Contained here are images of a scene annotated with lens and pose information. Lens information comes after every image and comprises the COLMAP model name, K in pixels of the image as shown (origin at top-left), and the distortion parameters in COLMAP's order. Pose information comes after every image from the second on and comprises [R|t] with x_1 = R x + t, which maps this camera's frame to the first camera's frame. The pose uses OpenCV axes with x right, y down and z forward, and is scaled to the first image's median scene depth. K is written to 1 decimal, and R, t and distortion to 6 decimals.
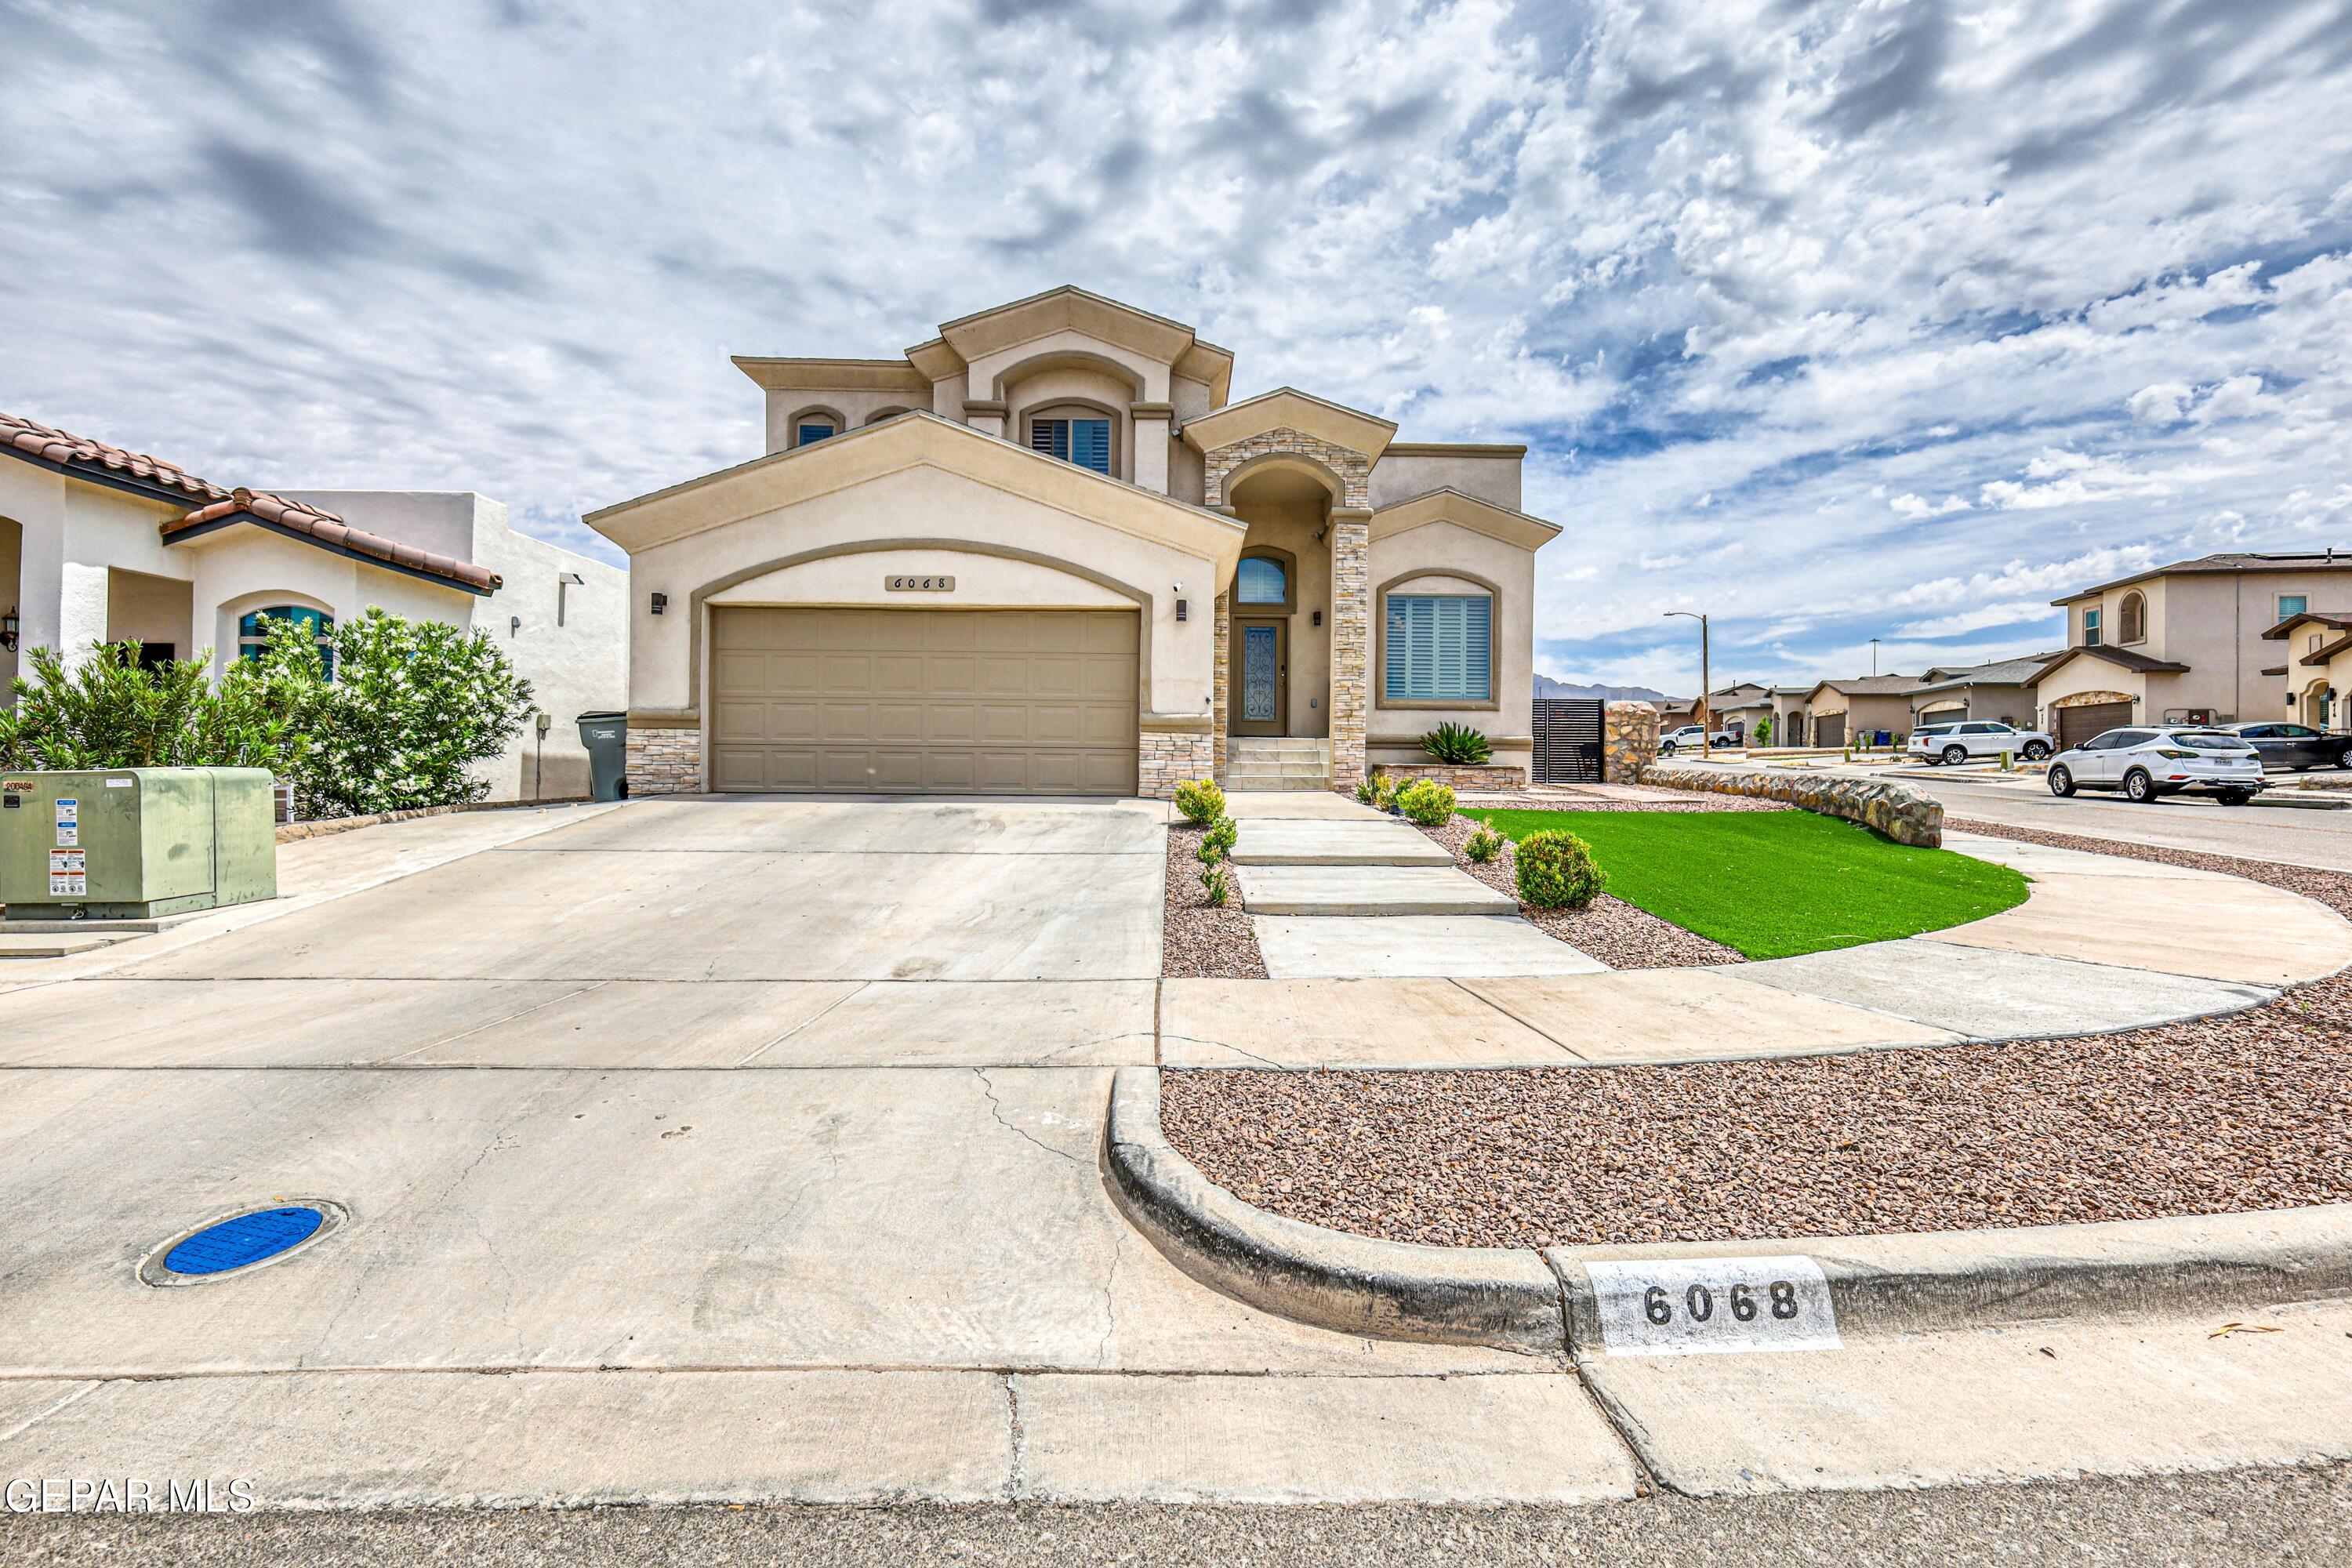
lens RADIAL K [[1042.0, 0, 1090.2], [0, 1042.0, 871.8], [0, 0, 1]] dist [0.004187, -0.001231]
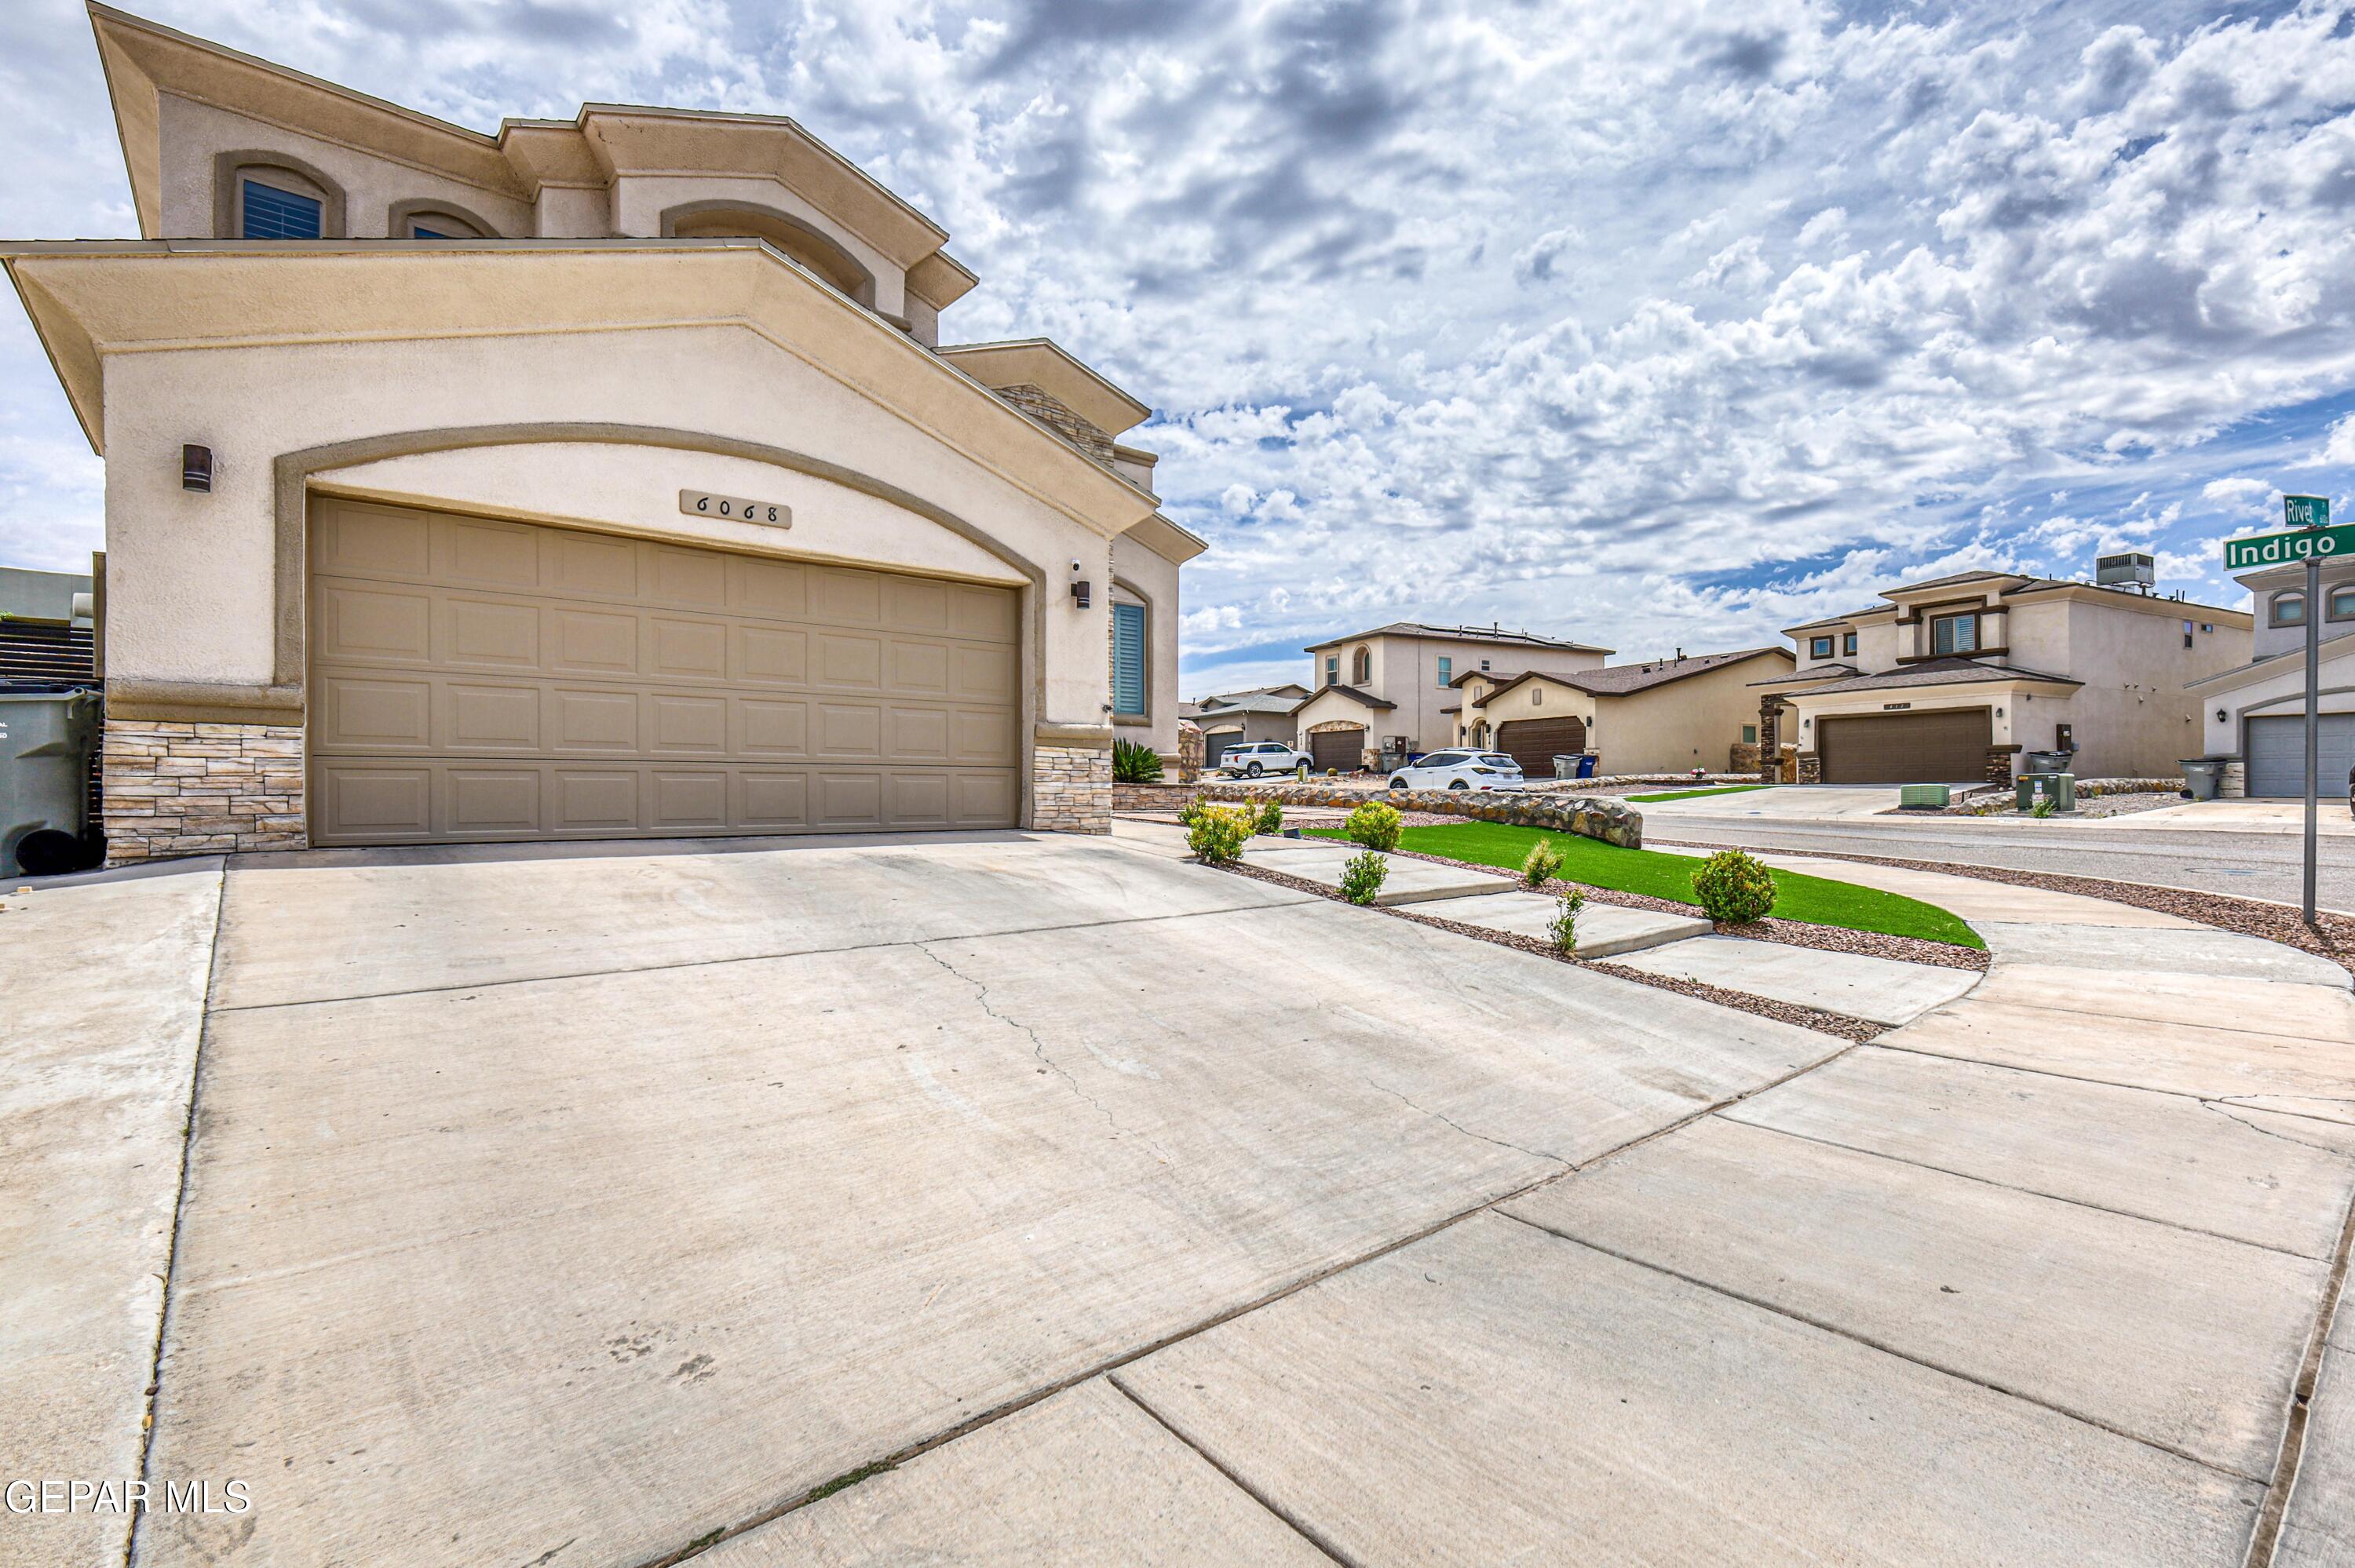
lens RADIAL K [[1164.3, 0, 1117.8], [0, 1164.3, 852.6], [0, 0, 1]] dist [0.010974, 0.002357]
pose [[0.741585, -0.047383, 0.669183, -0.256064], [0.073941, 0.997198, -0.011332, -0.021396], [-0.666772, 0.057883, 0.743011, 0.170257]]
